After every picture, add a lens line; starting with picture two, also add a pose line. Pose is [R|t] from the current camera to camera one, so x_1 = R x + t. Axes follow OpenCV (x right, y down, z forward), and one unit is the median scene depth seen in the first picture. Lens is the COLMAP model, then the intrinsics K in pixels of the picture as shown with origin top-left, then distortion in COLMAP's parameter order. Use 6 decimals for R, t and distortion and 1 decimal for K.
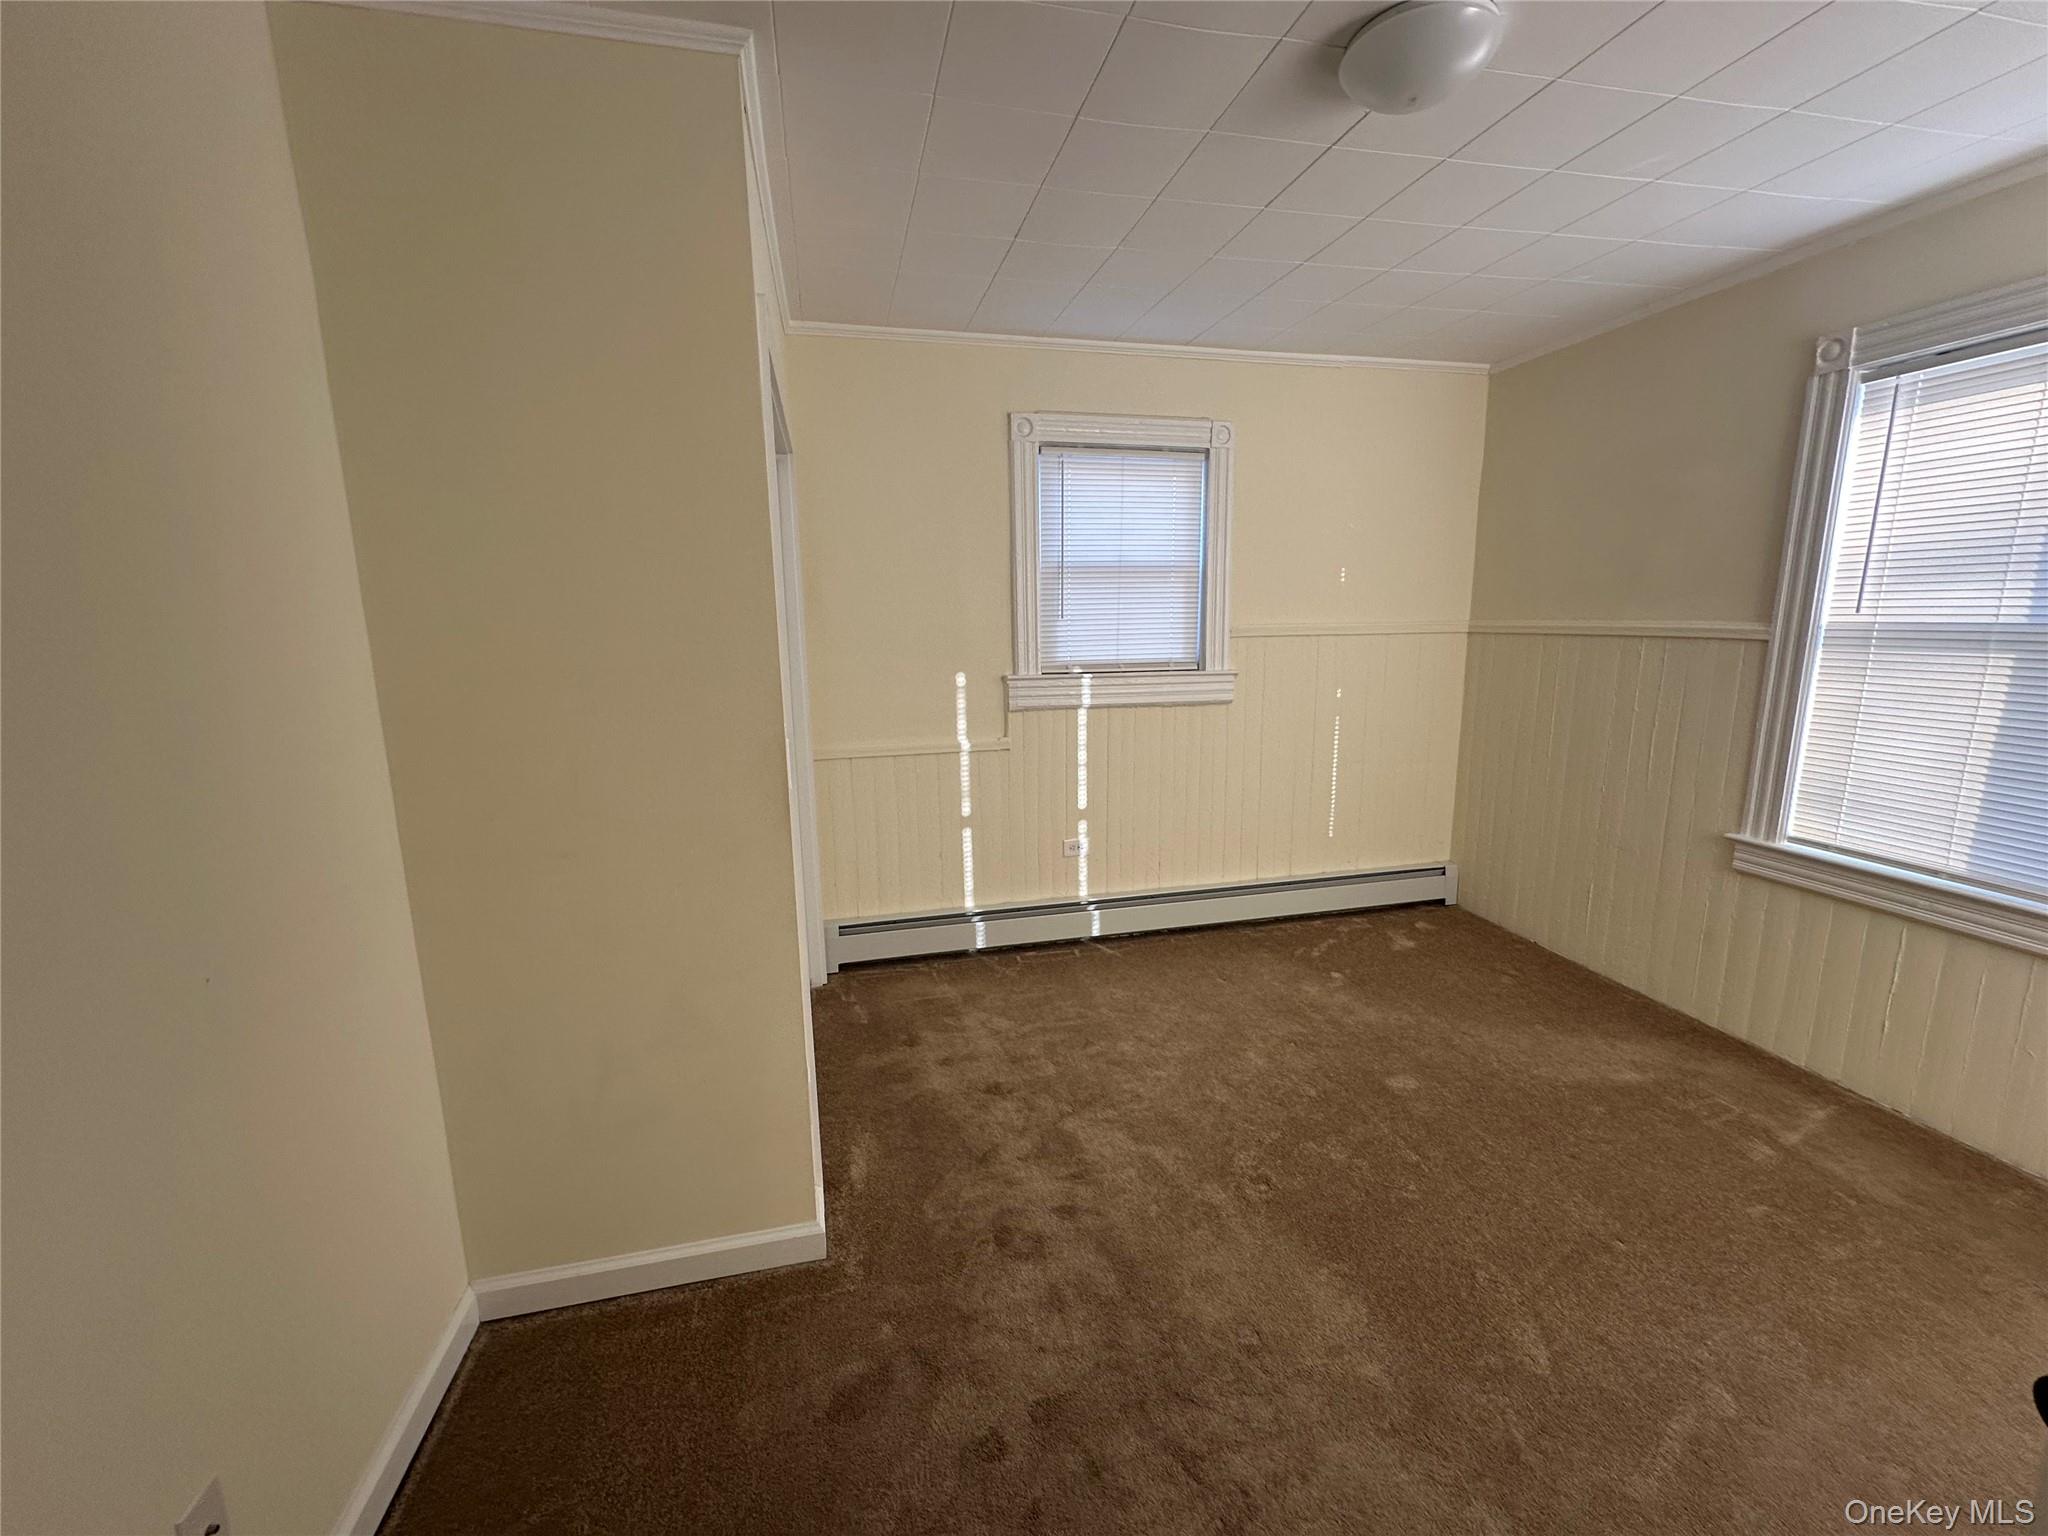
lens RADIAL K [[813.6, 0, 1024.5], [0, 813.6, 762.2], [0, 0, 1]] dist [-0.002539, 0.000955]
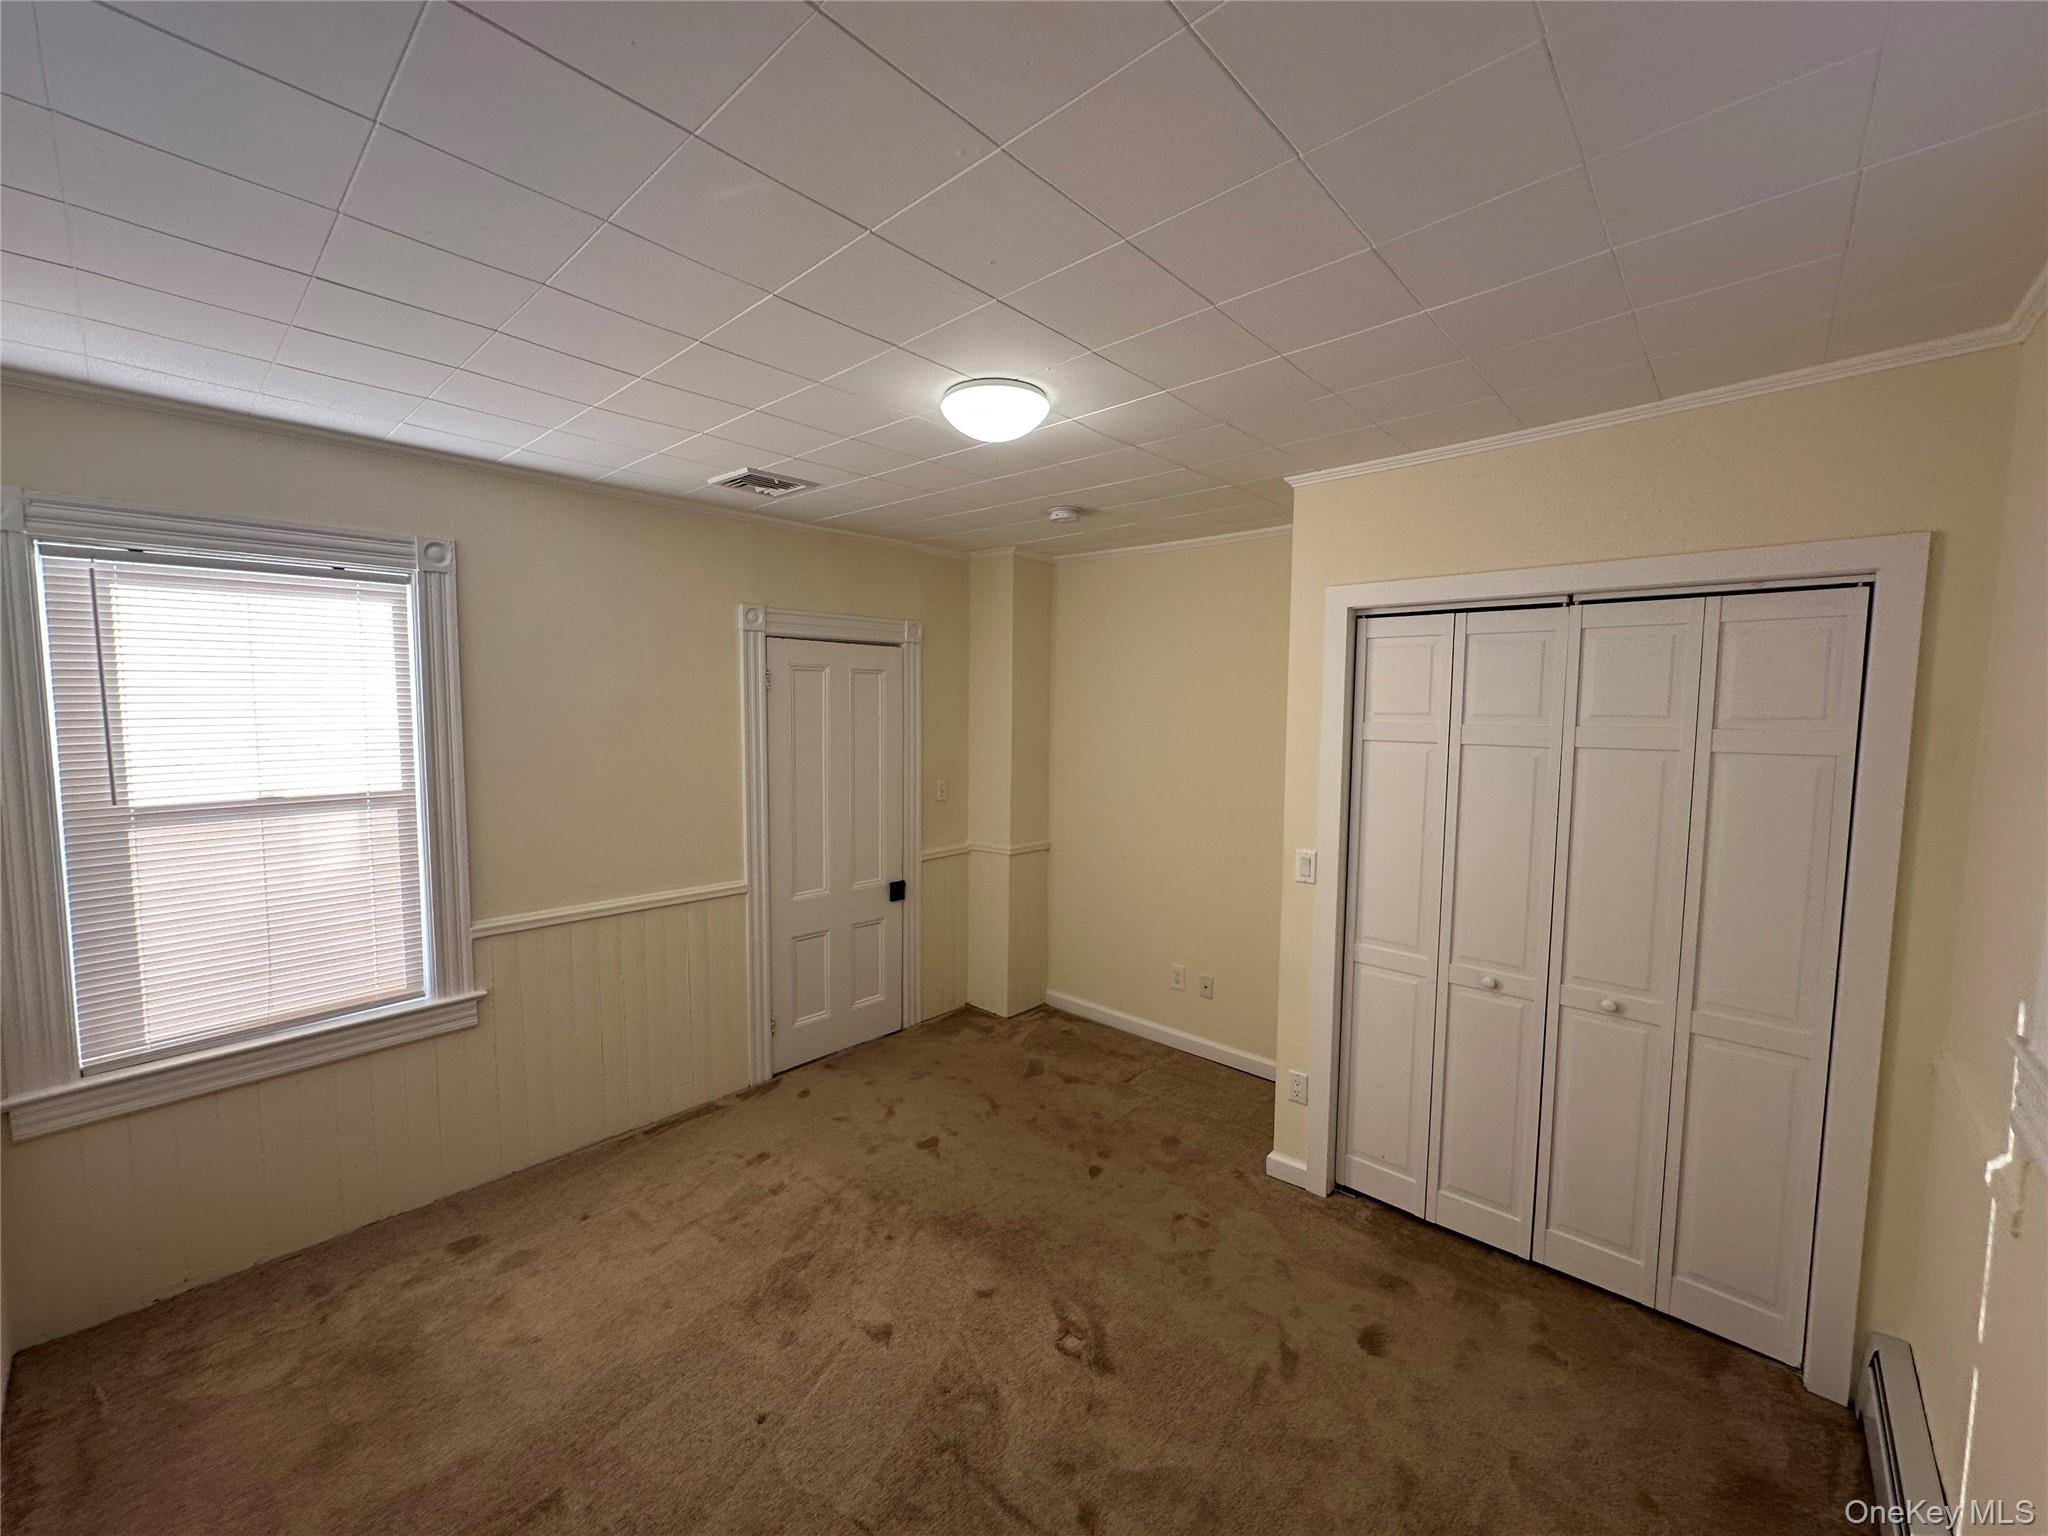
lens RADIAL K [[813.6, 0, 1017.7], [0, 813.6, 769.0], [0, 0, 1]] dist [-0.002539, 0.000955]
pose [[-0.823201, 0.056096, -0.564972, 0.557747], [-0.096532, 0.966788, 0.236647, -0.266268], [0.559484, 0.249346, -0.790446, 0.994330]]
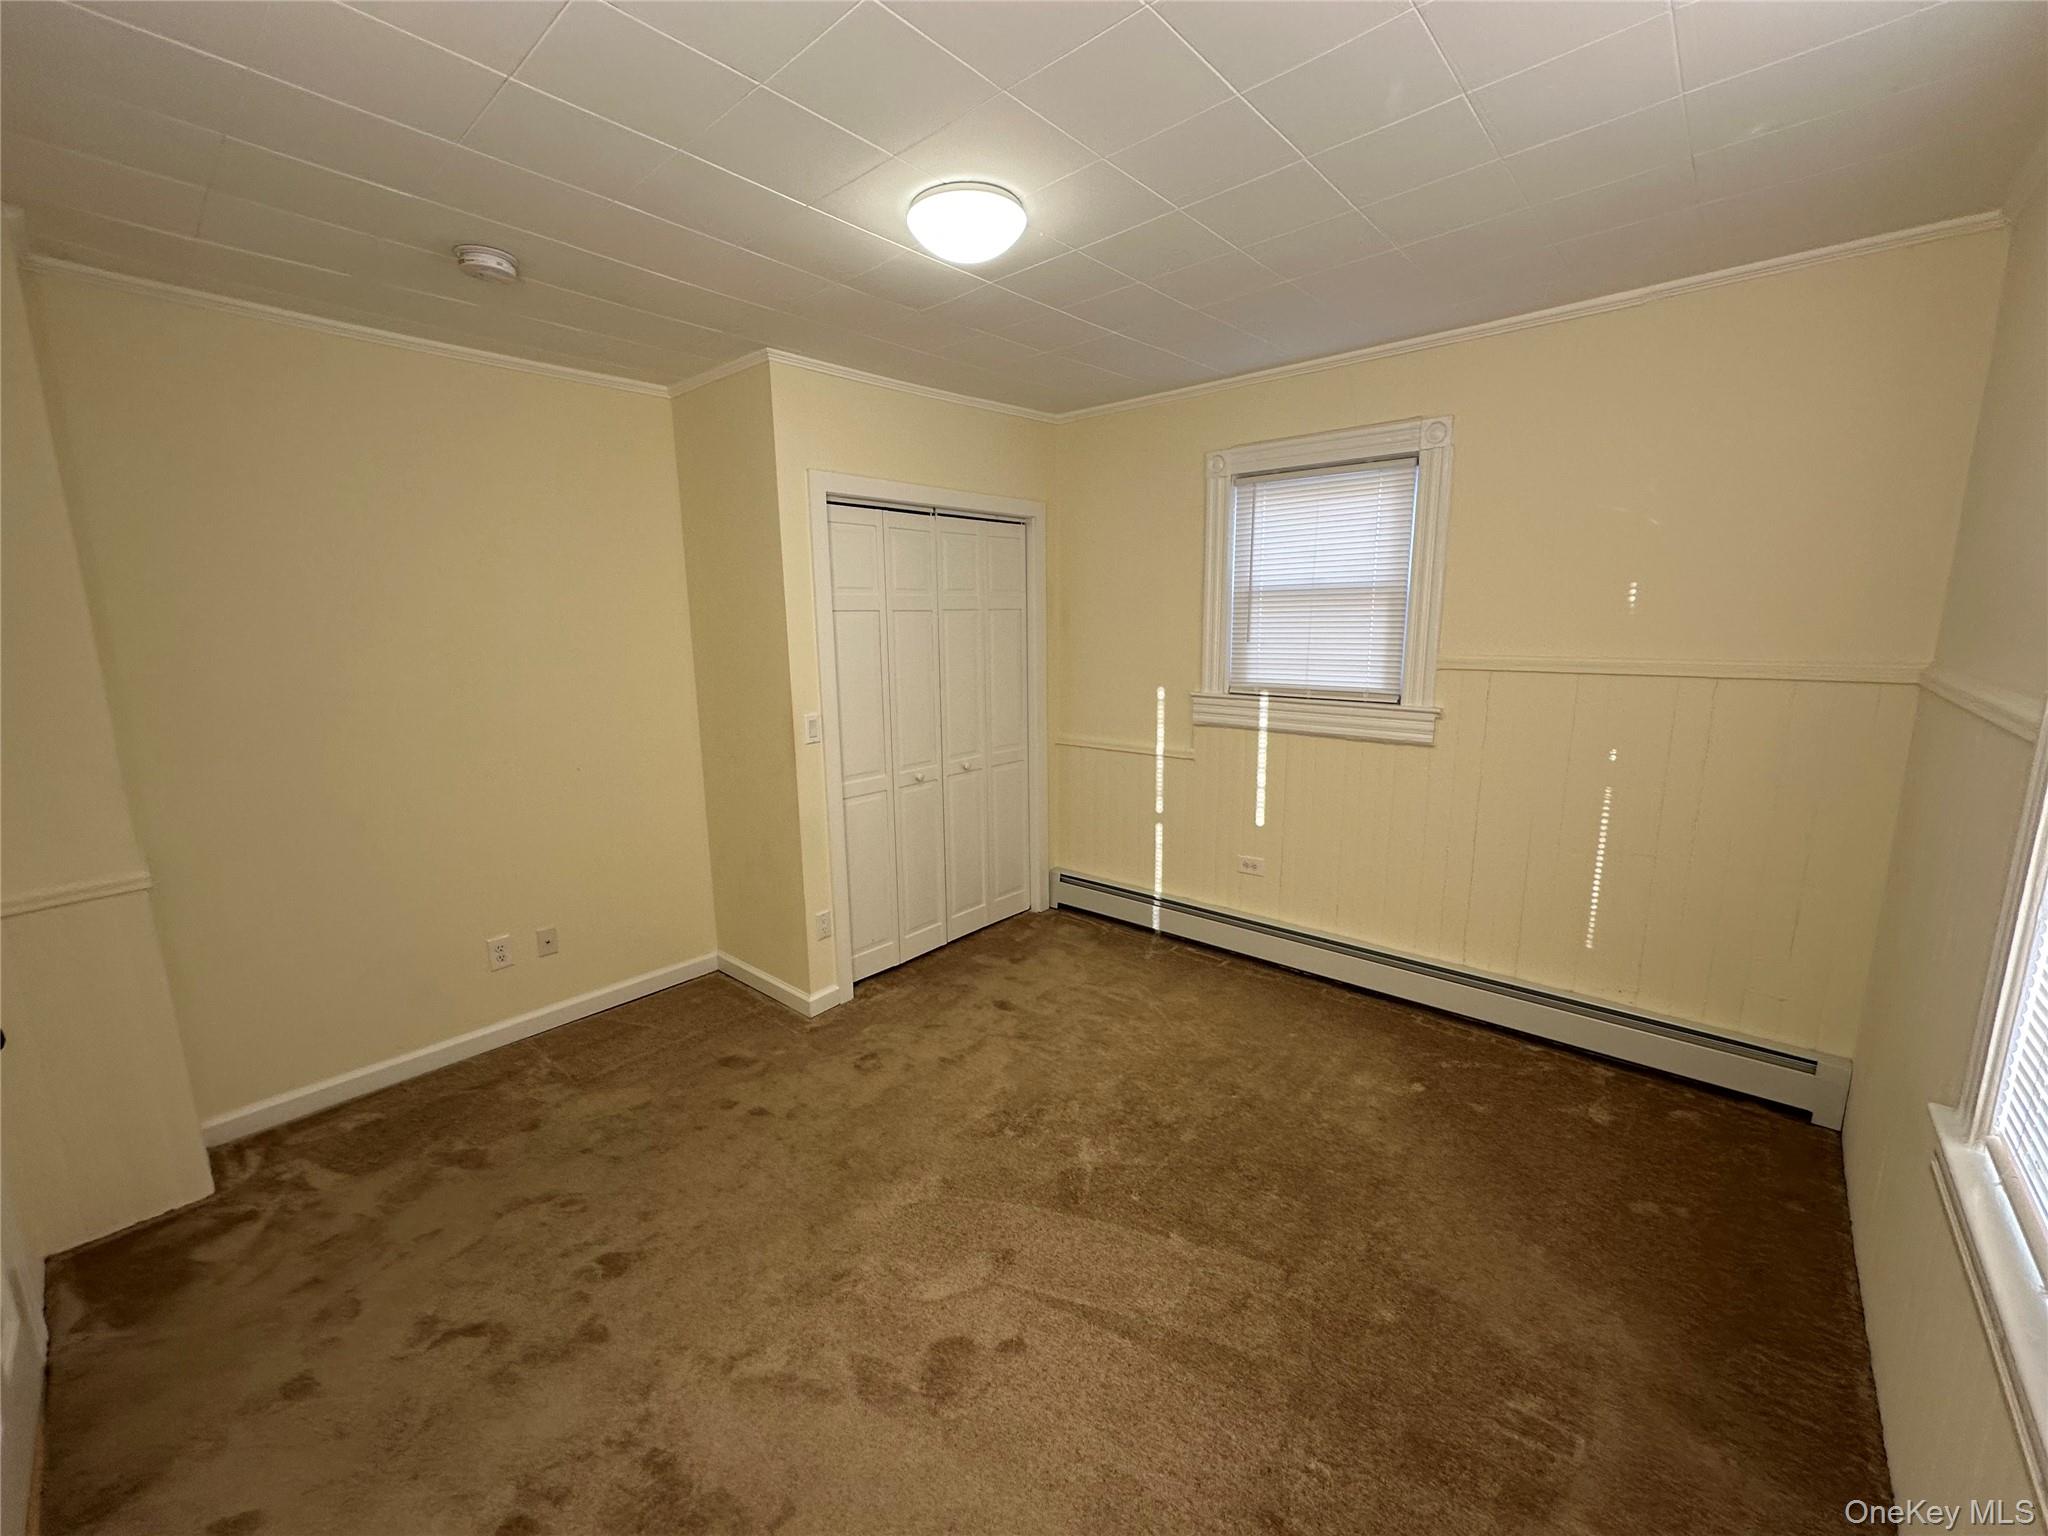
lens RADIAL K [[813.6, 0, 1025.0], [0, 813.6, 766.8], [0, 0, 1]] dist [-0.002539, 0.000955]
pose [[0.585954, 0.153890, -0.795598, 0.730971], [-0.139196, 0.986323, 0.088264, -0.072432], [0.798300, 0.059025, 0.599361, 0.166299]]
